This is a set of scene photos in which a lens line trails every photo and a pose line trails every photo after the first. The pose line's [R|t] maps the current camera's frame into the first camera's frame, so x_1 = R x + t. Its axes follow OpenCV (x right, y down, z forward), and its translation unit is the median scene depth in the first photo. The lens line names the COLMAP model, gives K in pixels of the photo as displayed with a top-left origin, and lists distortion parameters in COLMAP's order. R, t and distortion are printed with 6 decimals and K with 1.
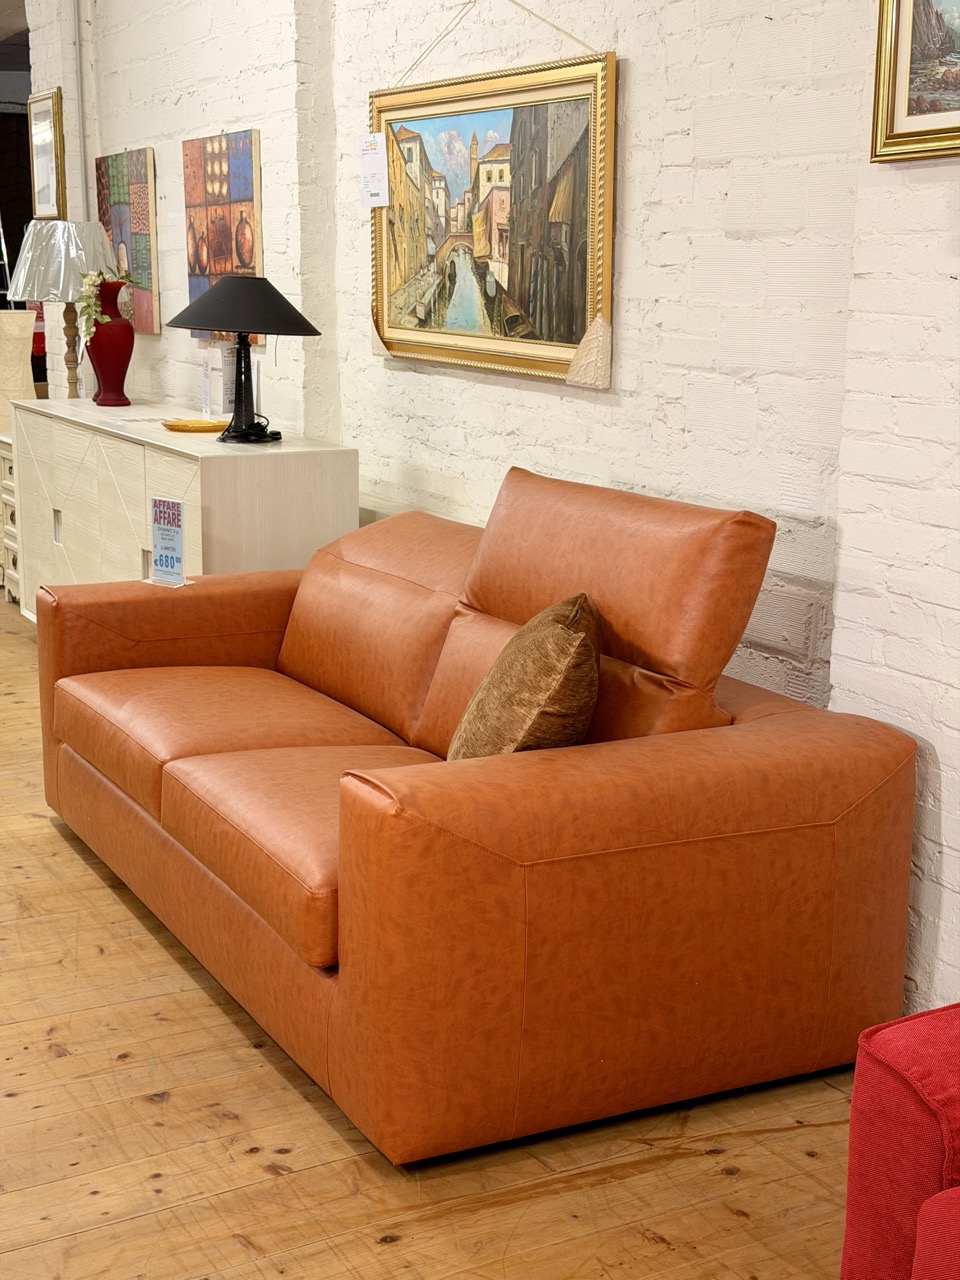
lens RADIAL K [[1801.7, 0, 482.2], [0, 1801.7, 627.3], [0, 0, 1]] dist [0.151421, -0.123958]
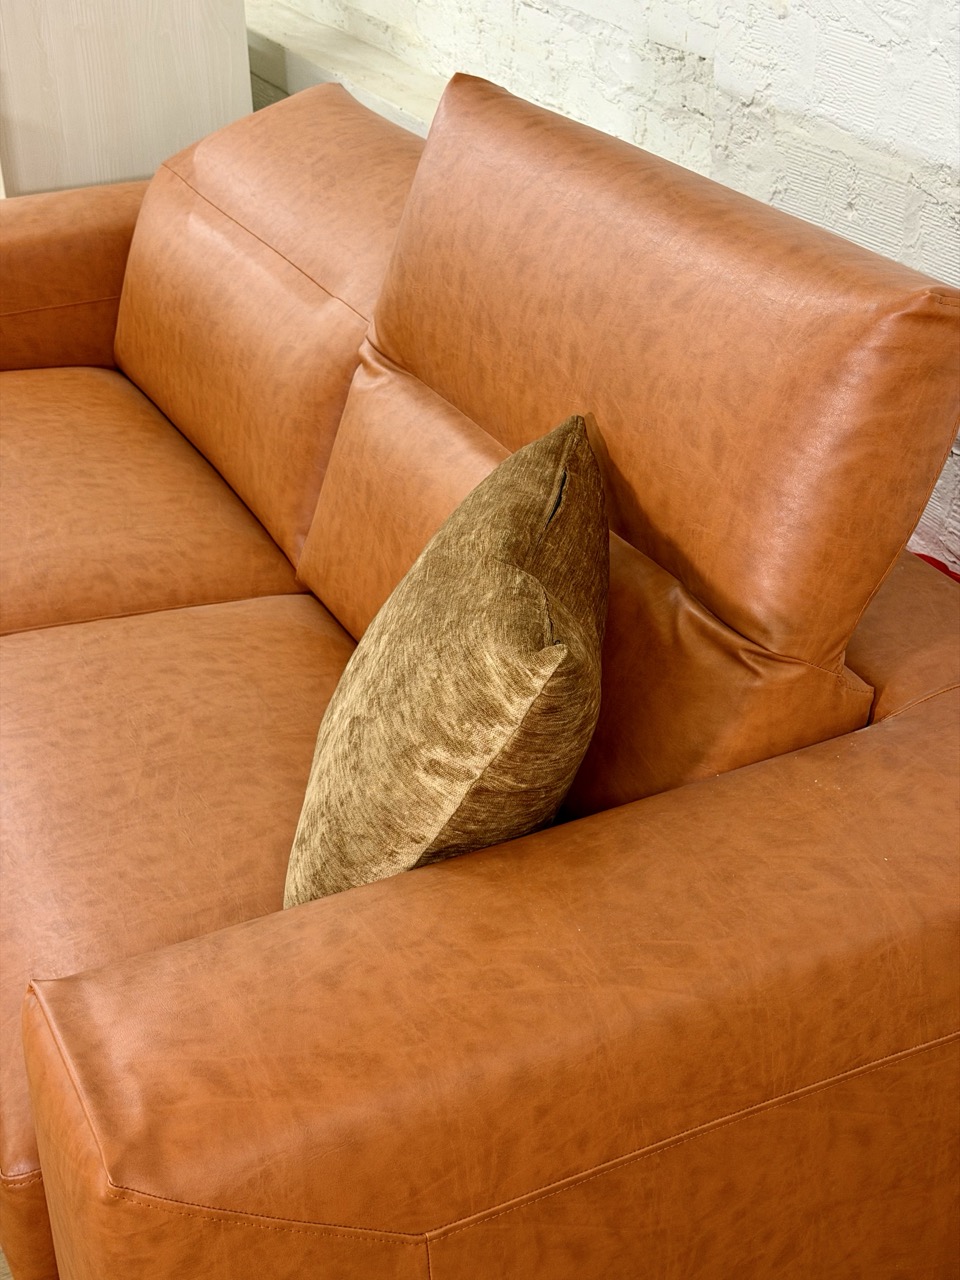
lens RADIAL K [[1801.7, 0, 482.2], [0, 1801.7, 627.3], [0, 0, 1]] dist [0.151421, -0.123958]
pose [[0.999512, -0.016138, -0.026739, 0.044937], [0.023920, 0.946036, 0.323177, -0.134216], [0.020081, -0.323659, 0.945961, 0.544449]]
